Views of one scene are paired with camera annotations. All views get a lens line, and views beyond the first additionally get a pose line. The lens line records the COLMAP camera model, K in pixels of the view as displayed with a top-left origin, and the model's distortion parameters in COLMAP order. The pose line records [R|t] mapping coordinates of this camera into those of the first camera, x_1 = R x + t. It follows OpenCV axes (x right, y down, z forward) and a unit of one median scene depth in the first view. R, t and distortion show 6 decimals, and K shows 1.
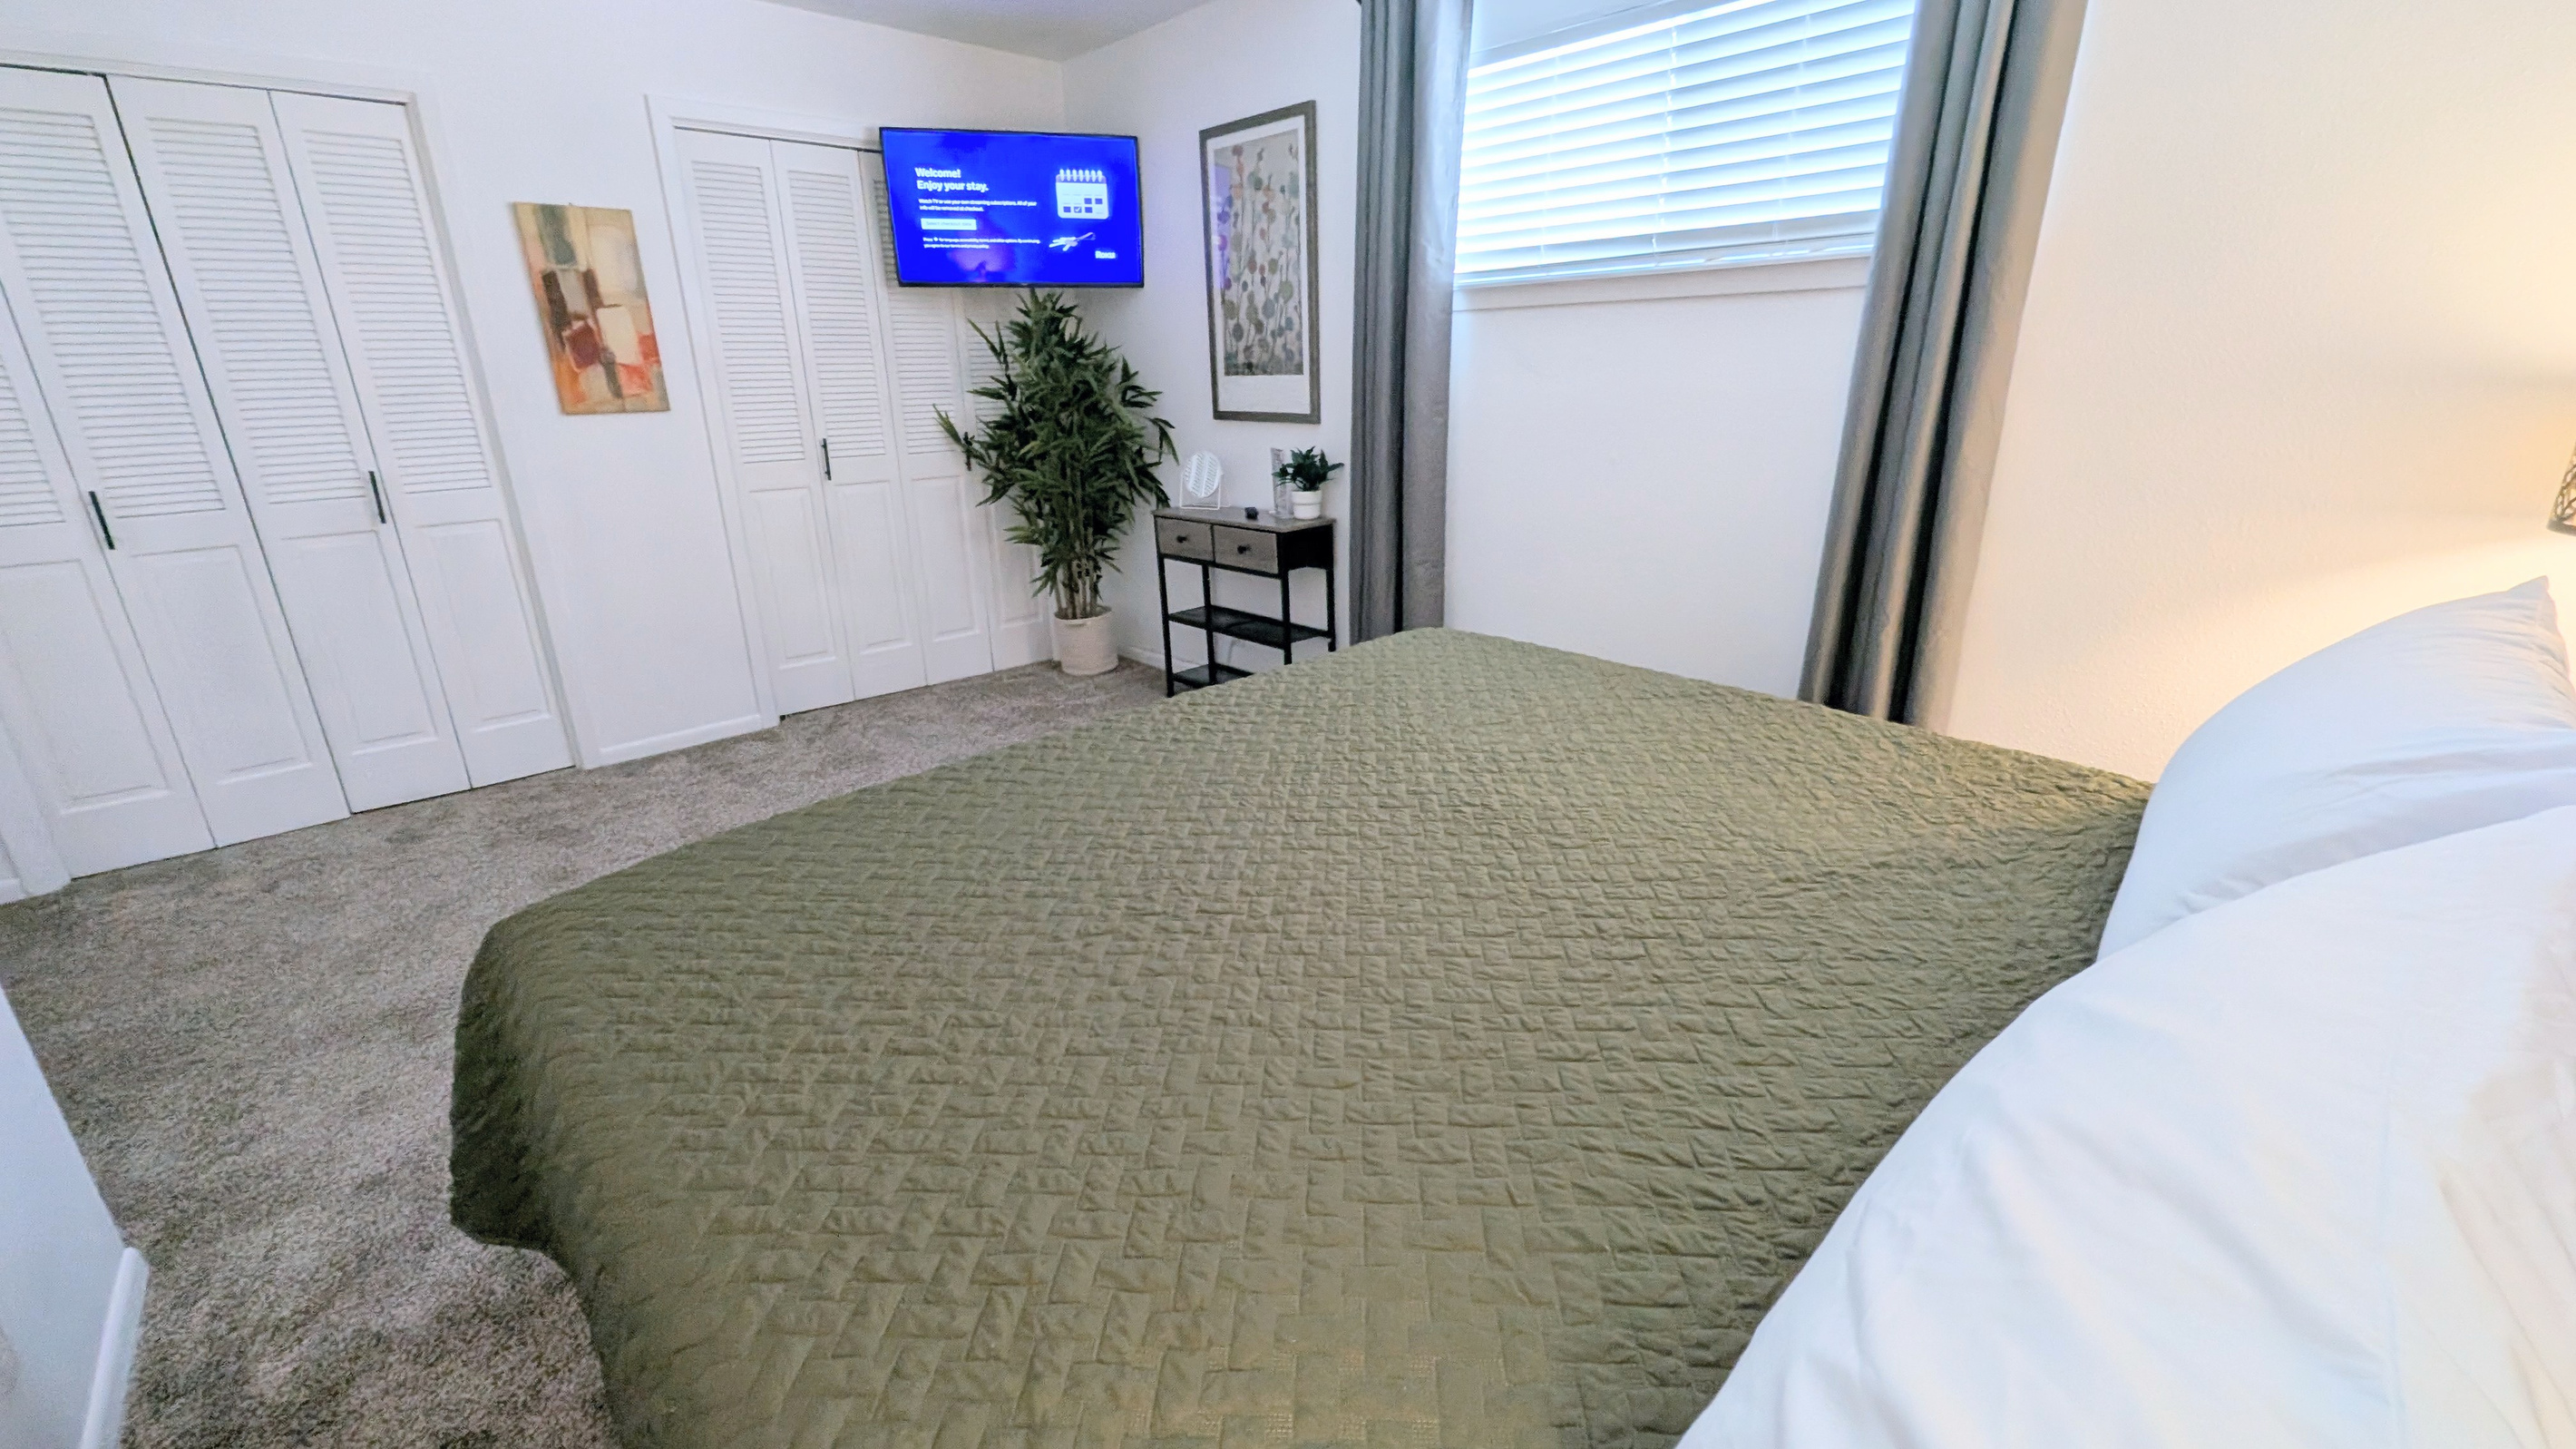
lens RADIAL K [[1053.7, 0, 1285.4], [0, 1053.7, 722.5], [0, 0, 1]] dist [-0.001438, -0.000069]
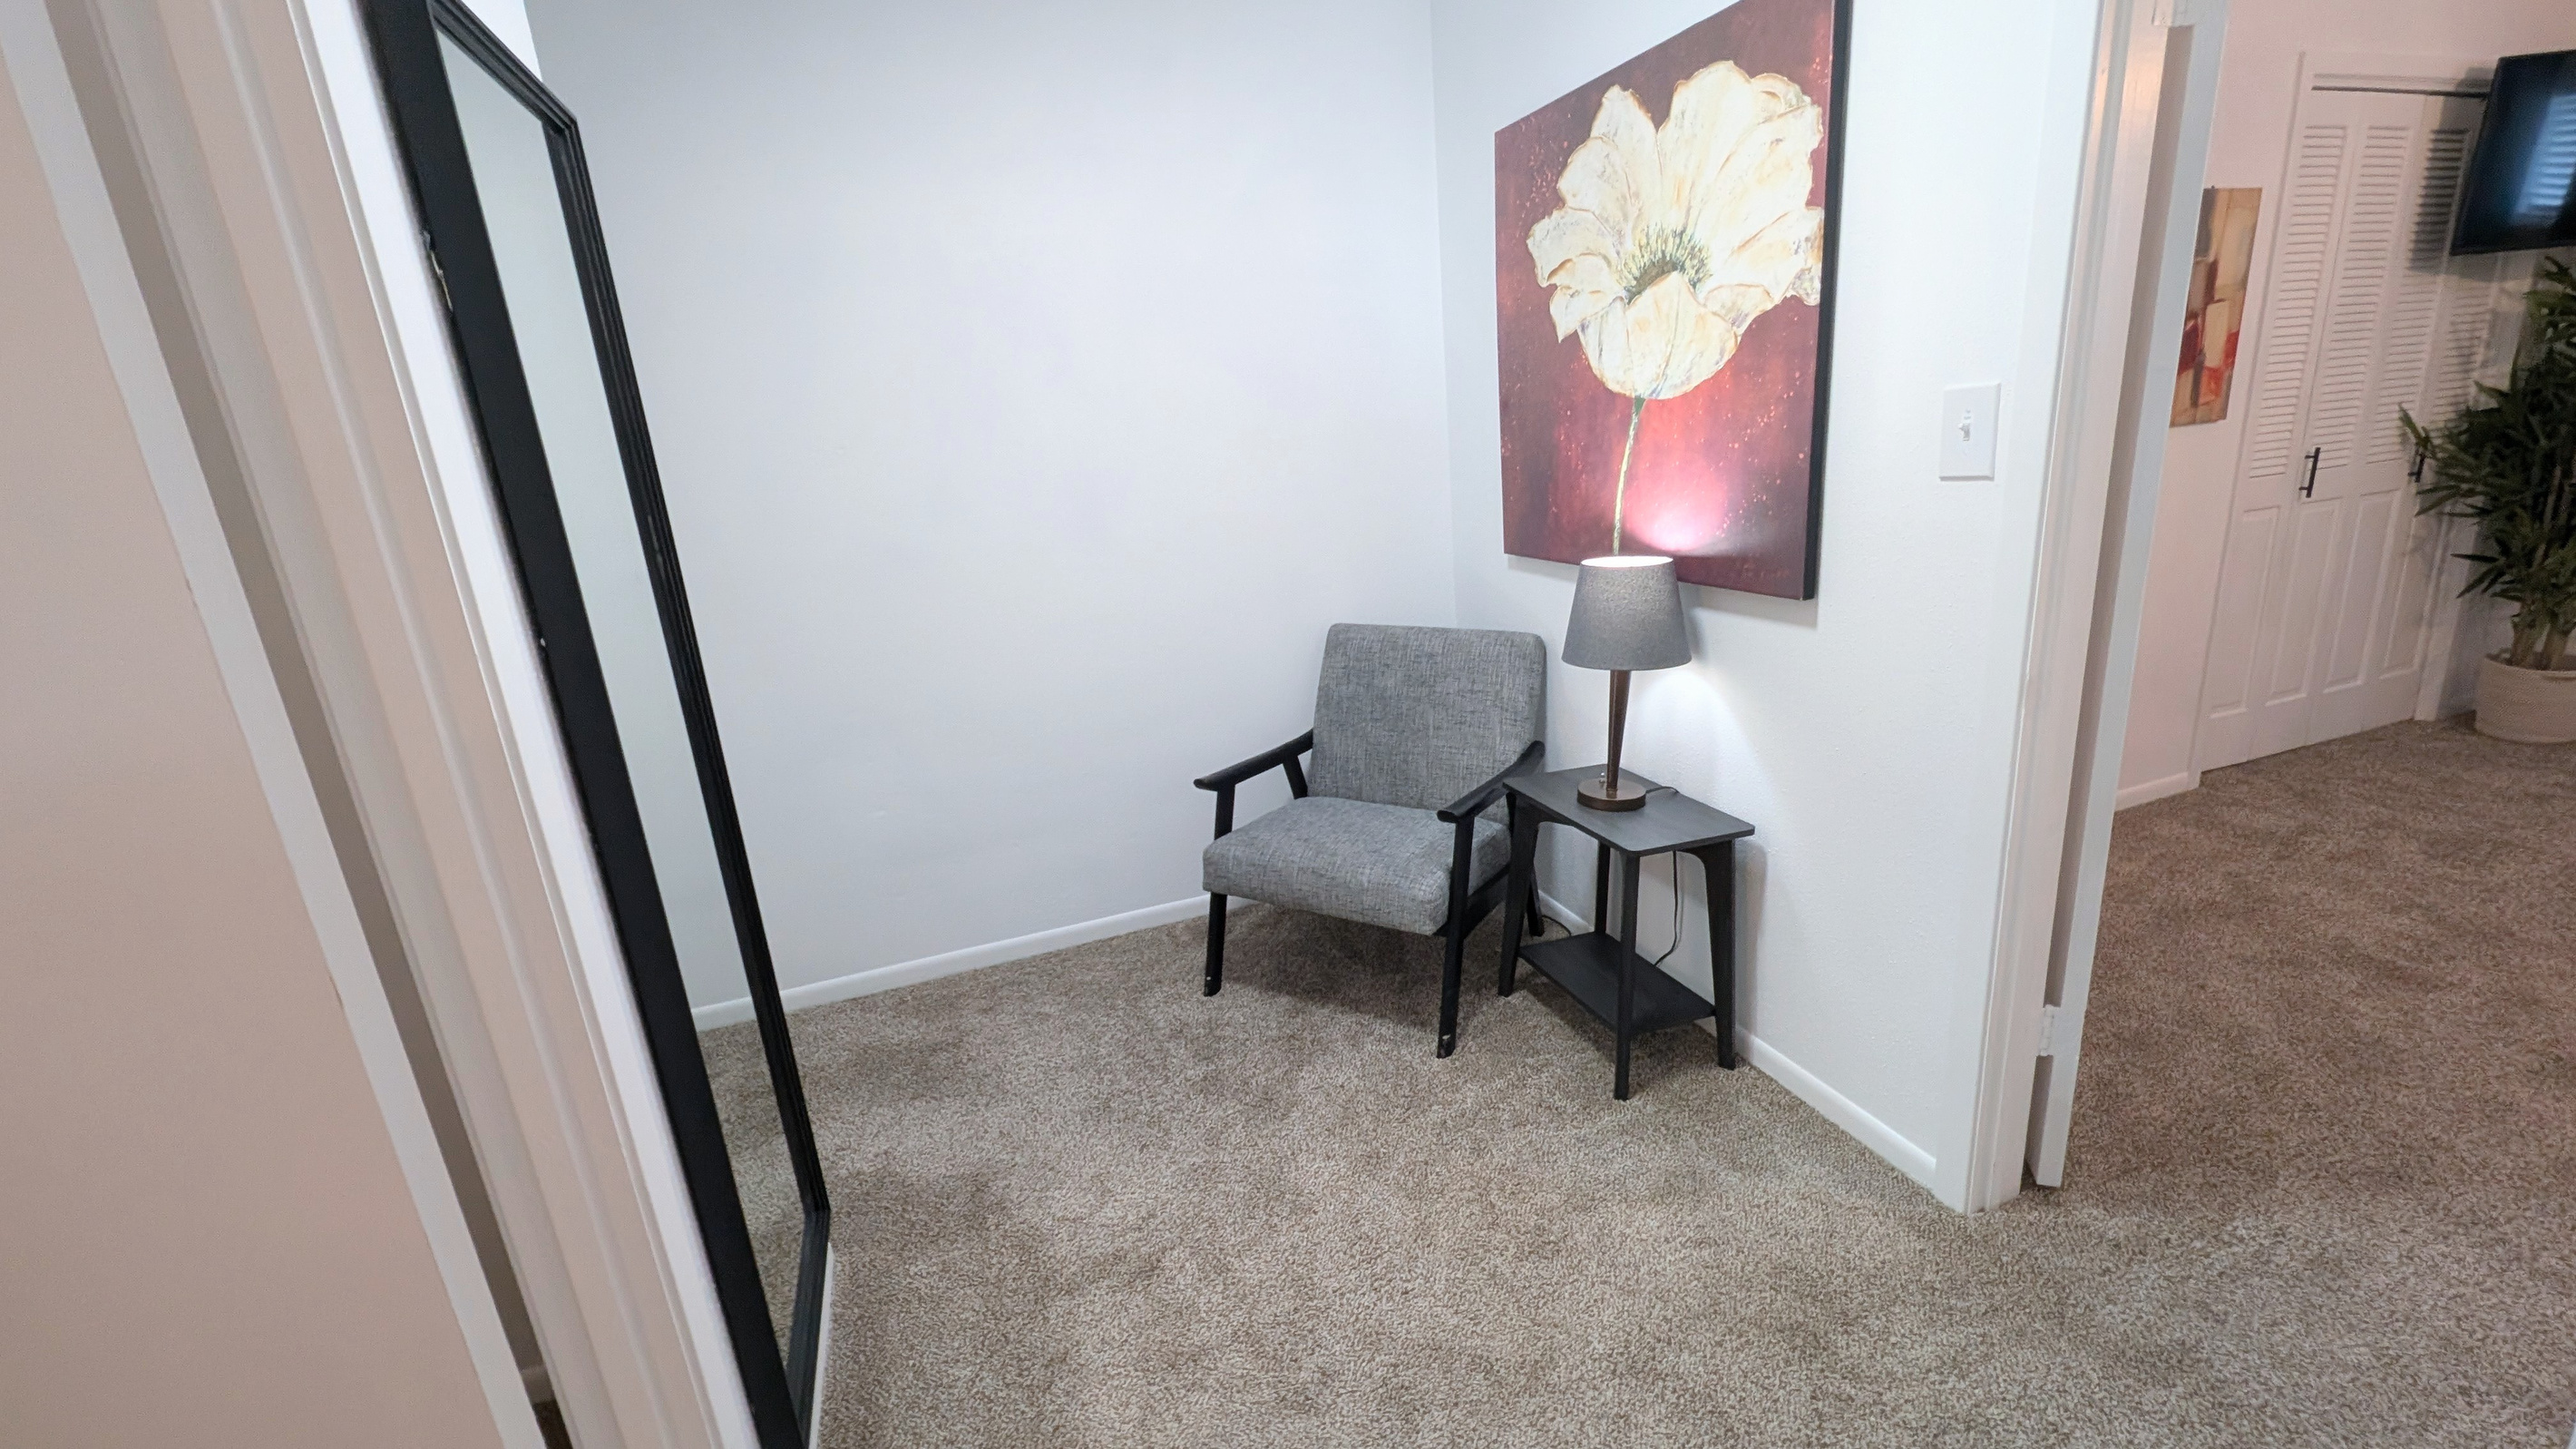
lens RADIAL K [[1053.7, 0, 1285.4], [0, 1053.7, 722.5], [0, 0, 1]] dist [-0.001438, -0.000069]
pose [[0.921092, 0.046904, -0.386508, -0.893137], [-0.059077, 0.998060, -0.019668, 0.012405], [0.384836, 0.040950, 0.922076, -0.073754]]
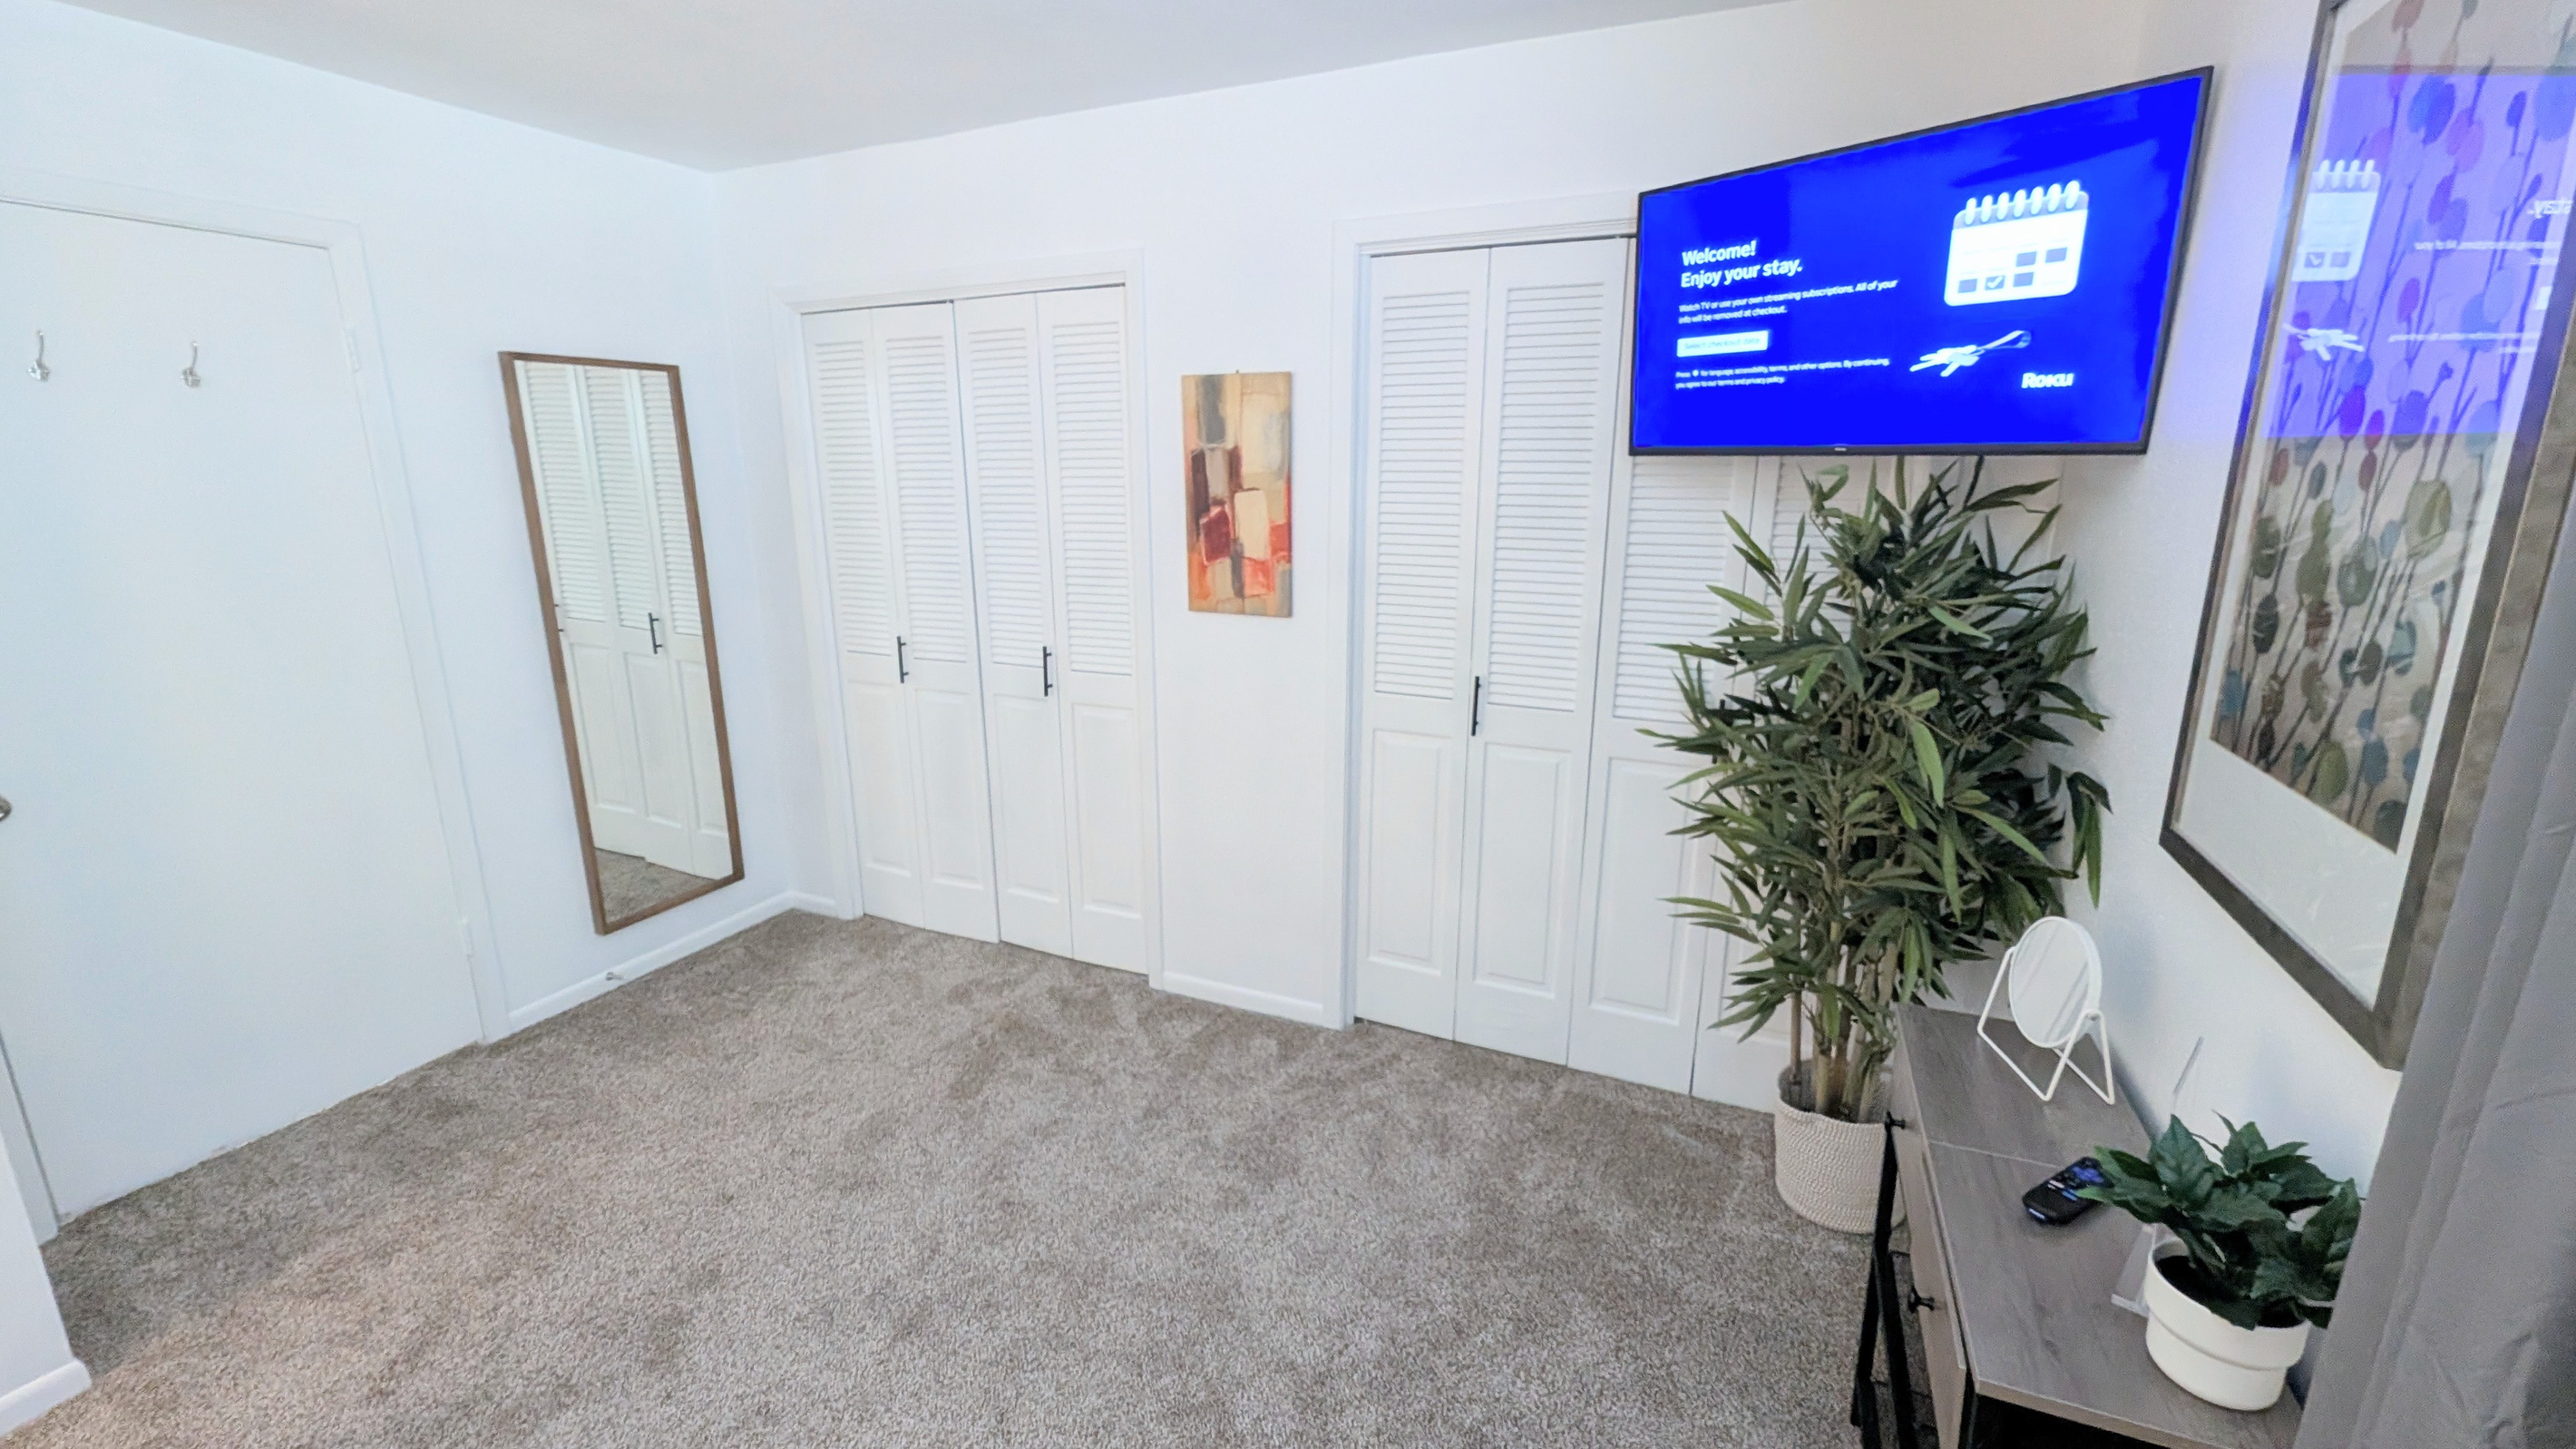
lens RADIAL K [[1053.7, 0, 1285.4], [0, 1053.7, 722.5], [0, 0, 1]] dist [-0.001438, -0.000069]
pose [[0.399393, 0.233801, -0.886466, 0.115715], [-0.304164, 0.945959, 0.112453, -0.291314], [0.864852, 0.224718, 0.448924, 0.627050]]
